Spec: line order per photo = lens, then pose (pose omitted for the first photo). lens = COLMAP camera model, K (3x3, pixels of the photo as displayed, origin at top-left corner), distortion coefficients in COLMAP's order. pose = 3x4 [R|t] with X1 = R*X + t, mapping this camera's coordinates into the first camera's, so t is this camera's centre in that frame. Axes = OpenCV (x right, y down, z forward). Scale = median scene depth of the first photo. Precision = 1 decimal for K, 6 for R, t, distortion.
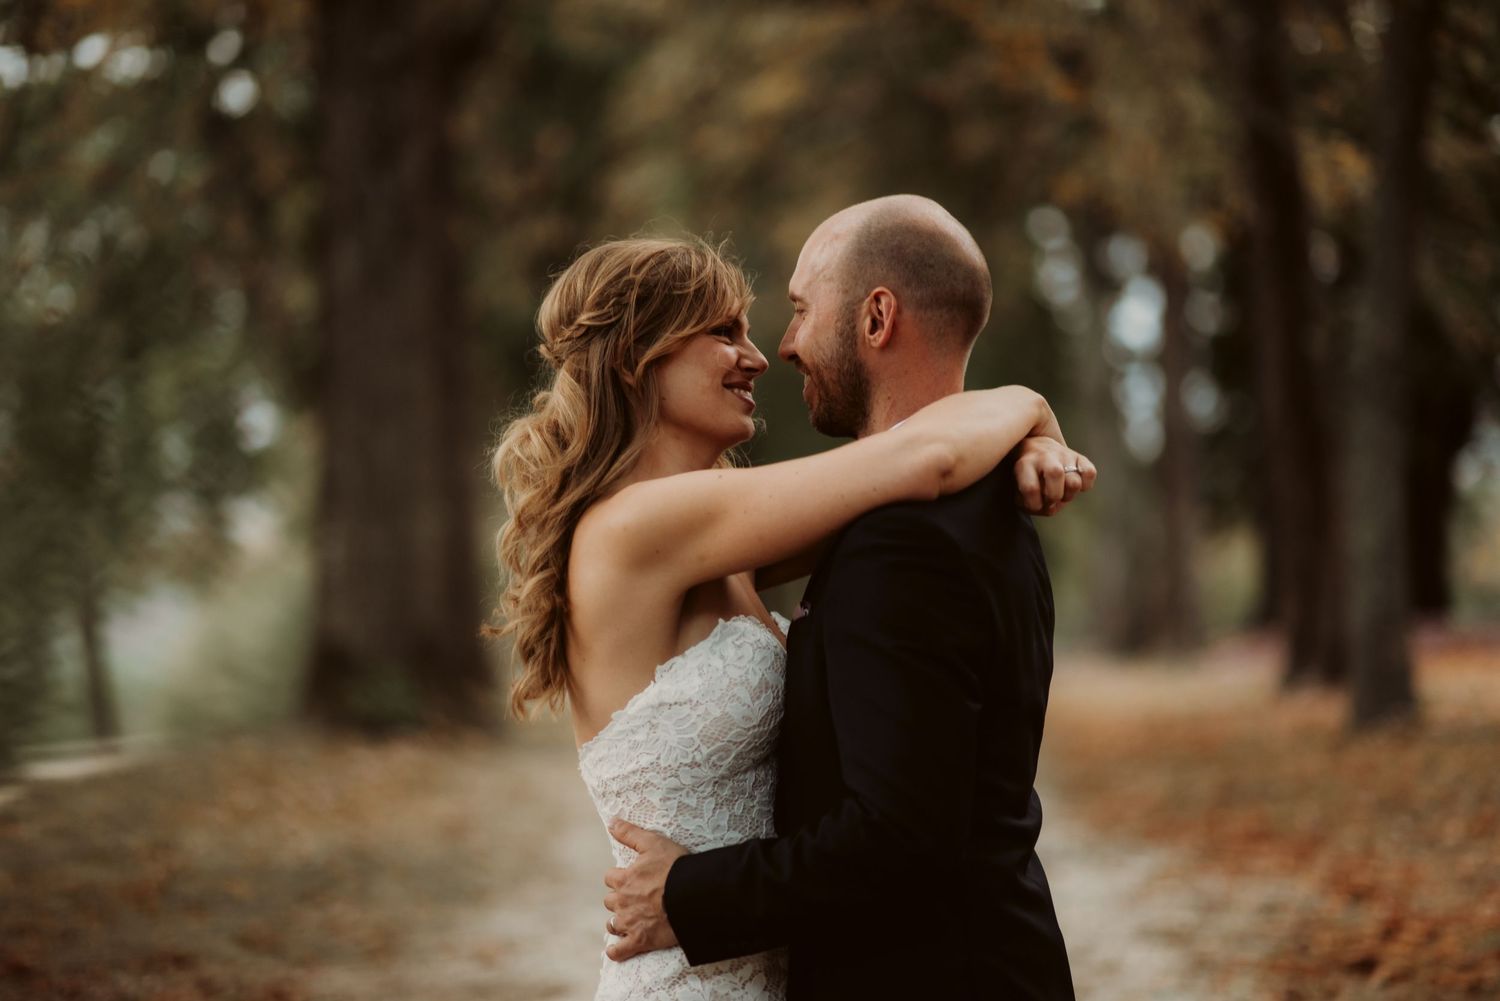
lens RADIAL K [[3619.5, 0, 748.8], [0, 3619.5, 501.1], [0, 0, 1]] dist [-0.087888, 0.000000]
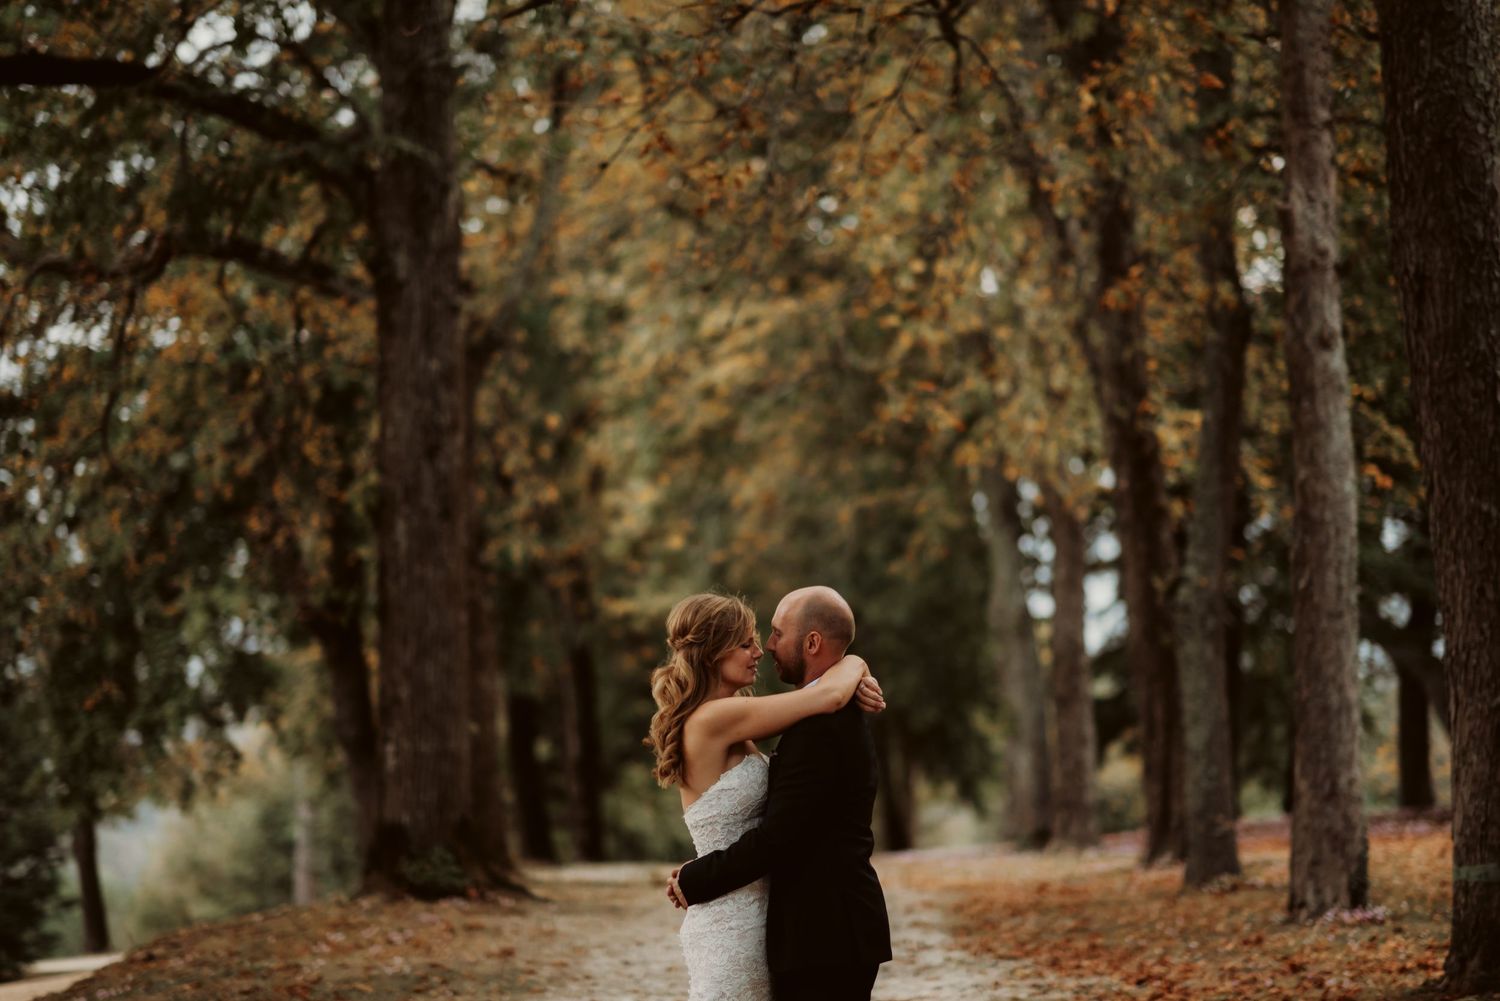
lens RADIAL K [[3619.5, 0, 749.7], [0, 3619.5, 499.0], [0, 0, 1]] dist [-0.087888, 0.000000]
pose [[0.999857, 0.006417, 0.015629, -0.045117], [-0.005455, 0.998134, -0.060816, 0.007240], [-0.015990, 0.060722, 0.998027, -1.511962]]
